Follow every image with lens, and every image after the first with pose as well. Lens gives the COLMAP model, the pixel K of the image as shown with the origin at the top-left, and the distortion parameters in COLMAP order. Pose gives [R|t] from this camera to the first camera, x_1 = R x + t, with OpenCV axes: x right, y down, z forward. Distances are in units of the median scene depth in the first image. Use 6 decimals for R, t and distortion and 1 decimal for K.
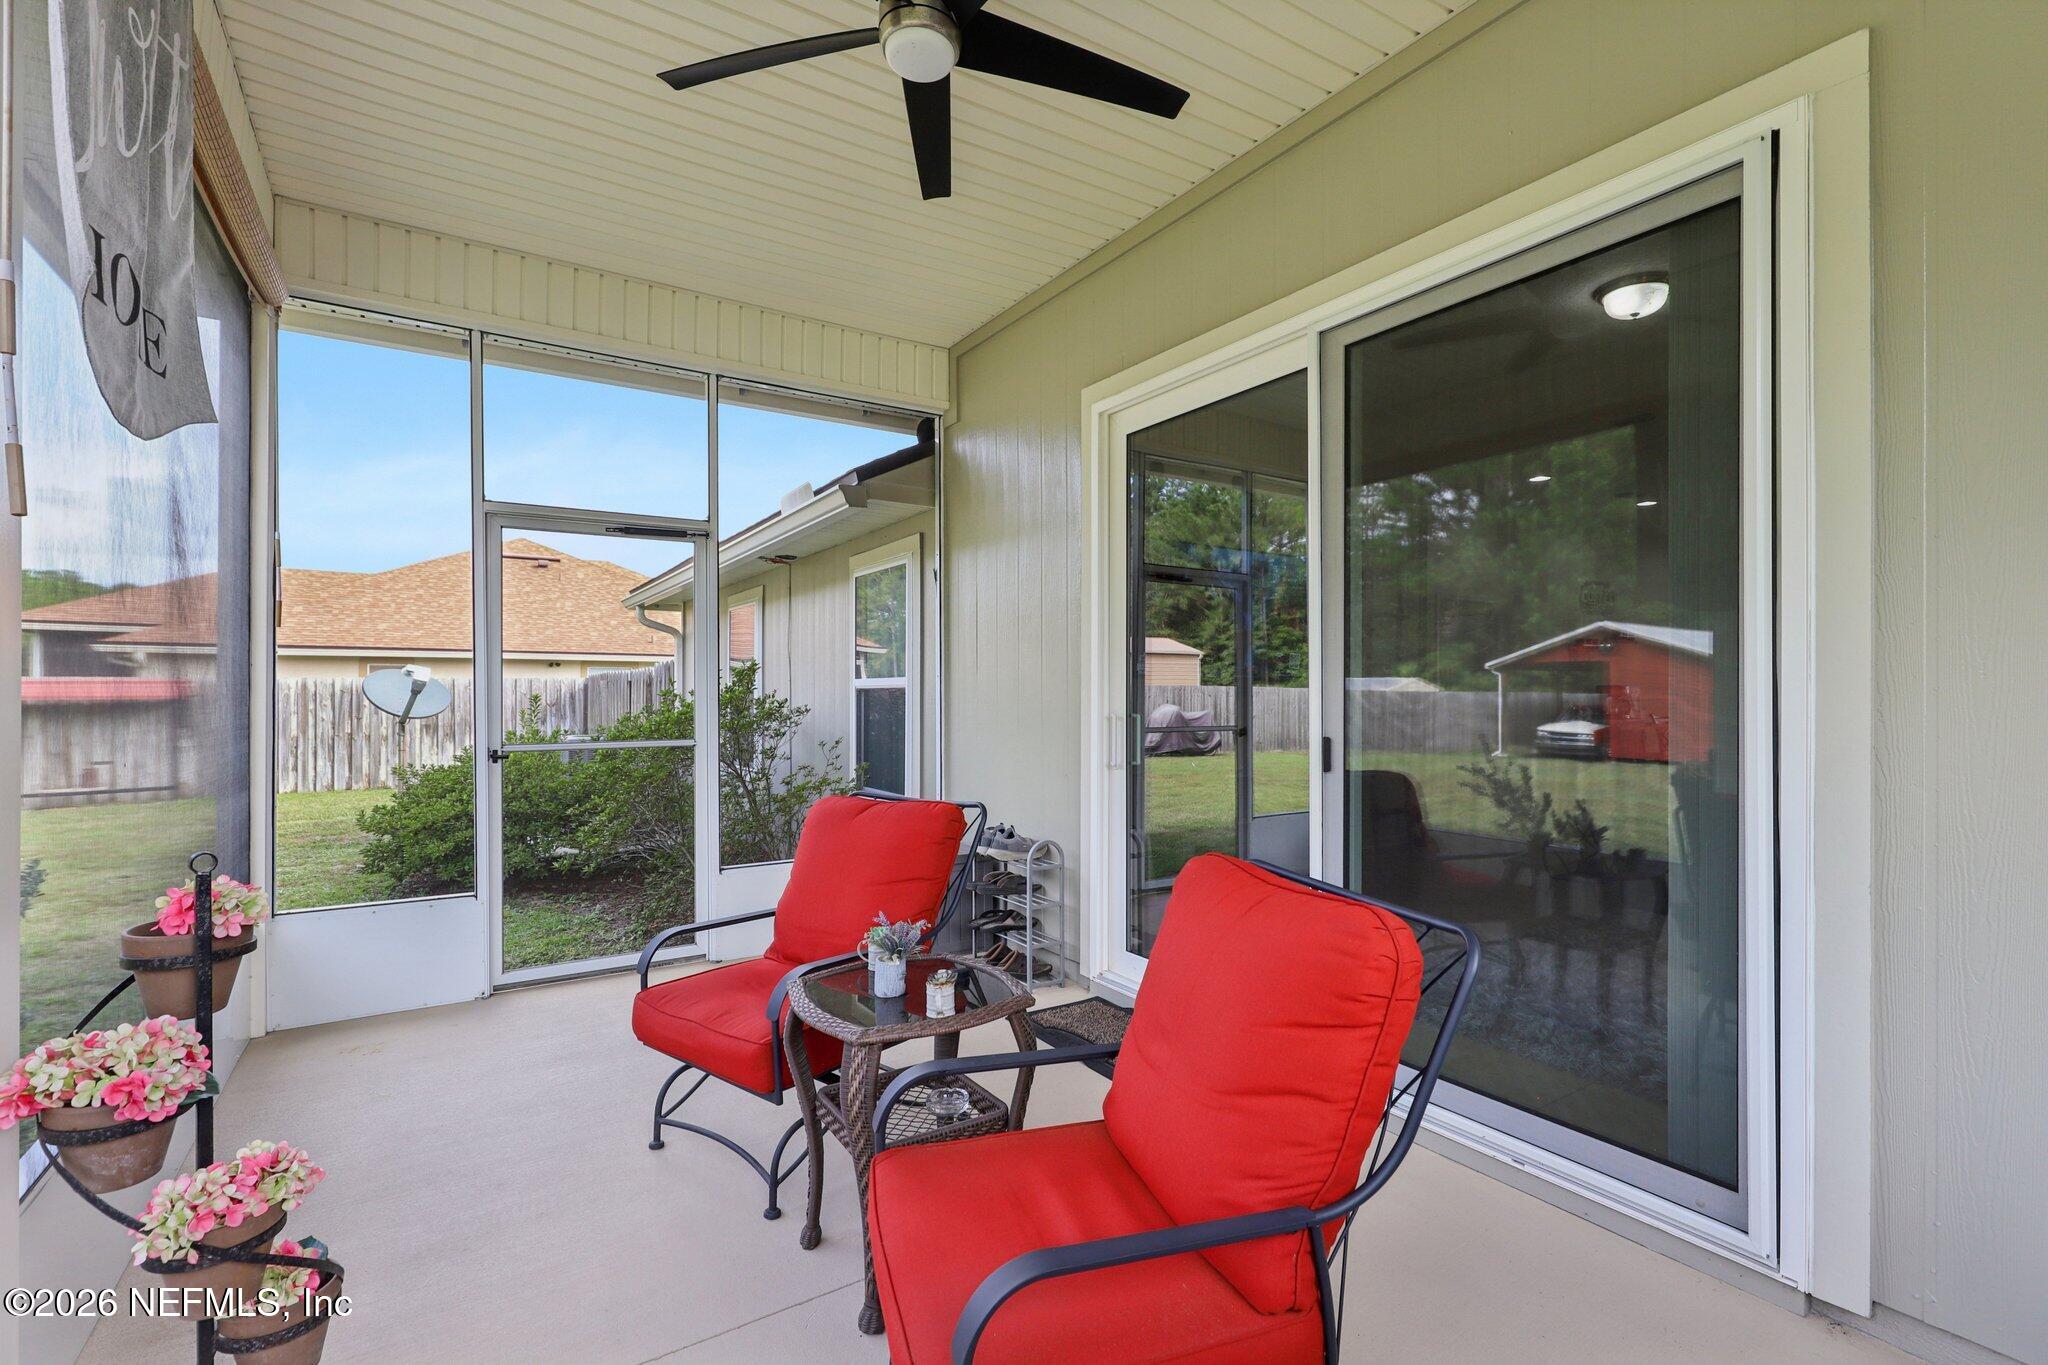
lens RADIAL K [[923.6, 0, 1026.1], [0, 923.6, 688.3], [0, 0, 1]] dist [0.001394, -0.000569]
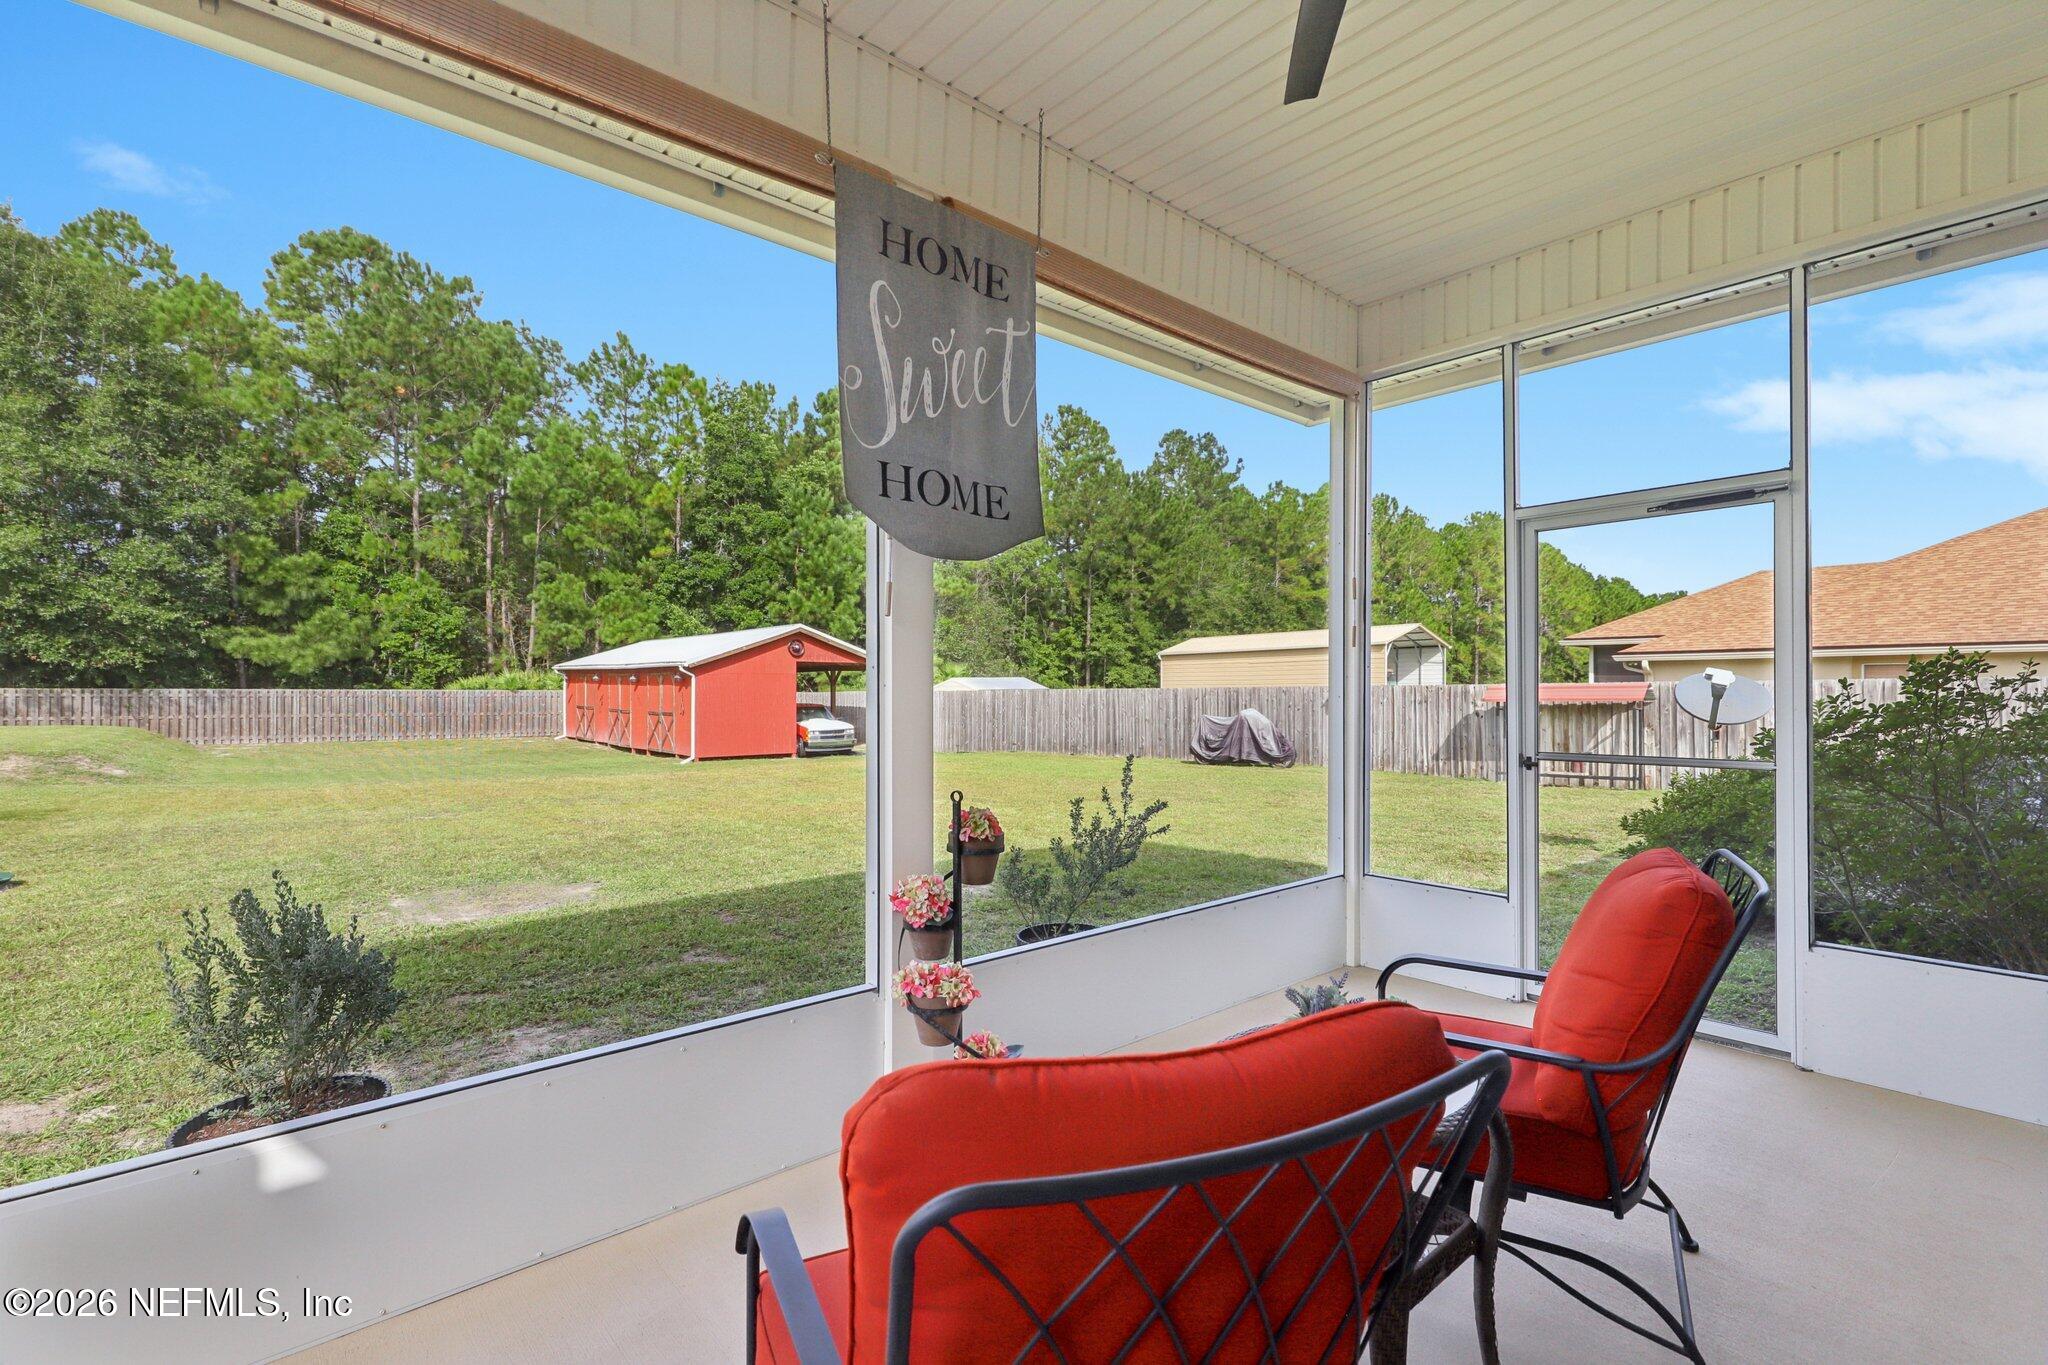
lens RADIAL K [[923.6, 0, 1029.0], [0, 923.6, 686.9], [0, 0, 1]] dist [0.001394, -0.000569]
pose [[0.160409, -0.007213, -0.987024, 0.074487], [0.003333, 0.999972, -0.006766, -0.000760], [0.987045, -0.002204, 0.160428, 0.071970]]
